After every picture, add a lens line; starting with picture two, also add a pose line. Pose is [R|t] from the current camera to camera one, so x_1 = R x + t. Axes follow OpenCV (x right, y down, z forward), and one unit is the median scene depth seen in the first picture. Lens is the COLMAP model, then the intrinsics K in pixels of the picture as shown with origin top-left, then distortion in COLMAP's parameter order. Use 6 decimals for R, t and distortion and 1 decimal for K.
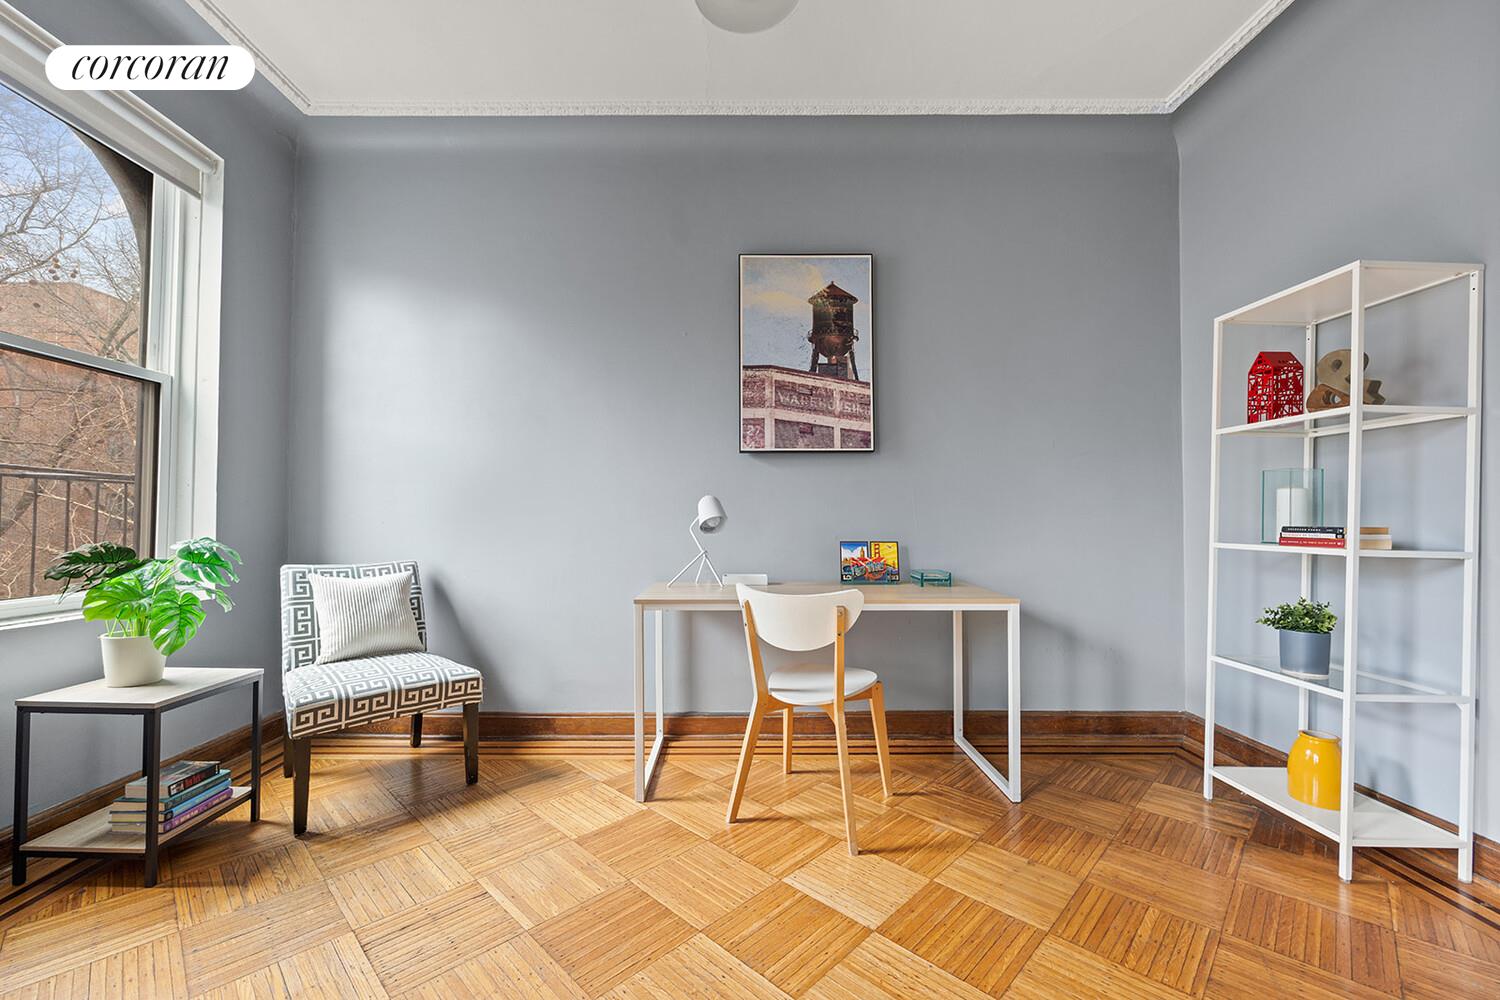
lens RADIAL K [[598.6, 0, 742.0], [0, 598.6, 516.0], [0, 0, 1]] dist [-0.002748, -0.000295]
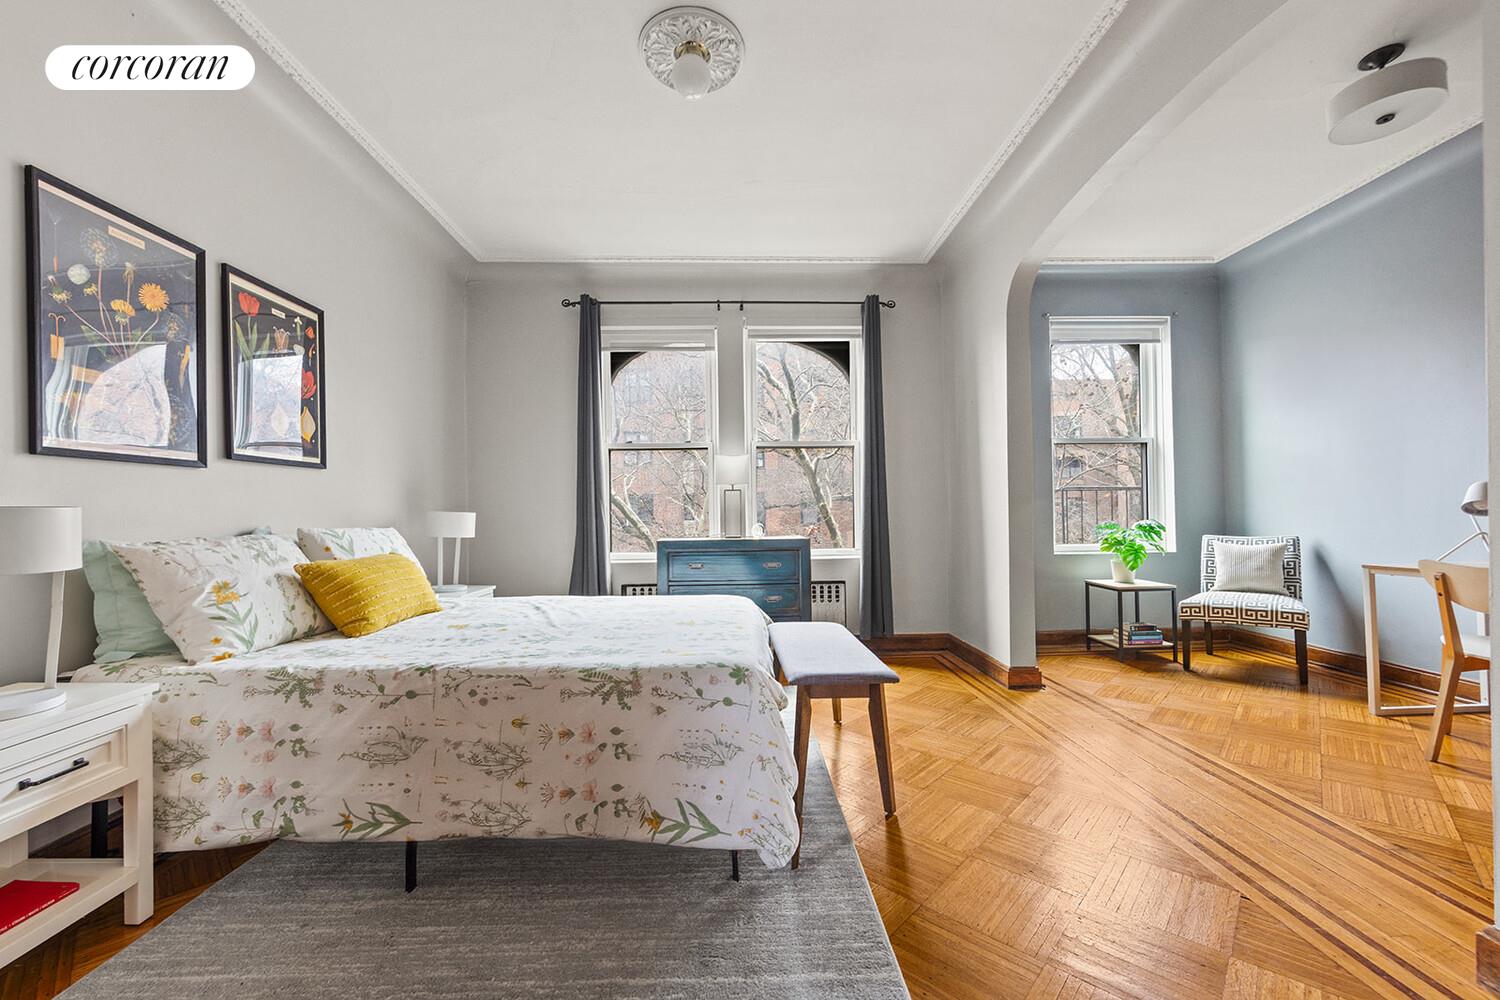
lens RADIAL K [[598.6, 0, 742.0], [0, 598.6, 516.0], [0, 0, 1]] dist [-0.002748, -0.000295]
pose [[0.005481, -0.011483, -0.999919, 1.037127], [0.030858, 0.999460, -0.011308, 0.003624], [0.999509, -0.030794, 0.005832, -0.388796]]
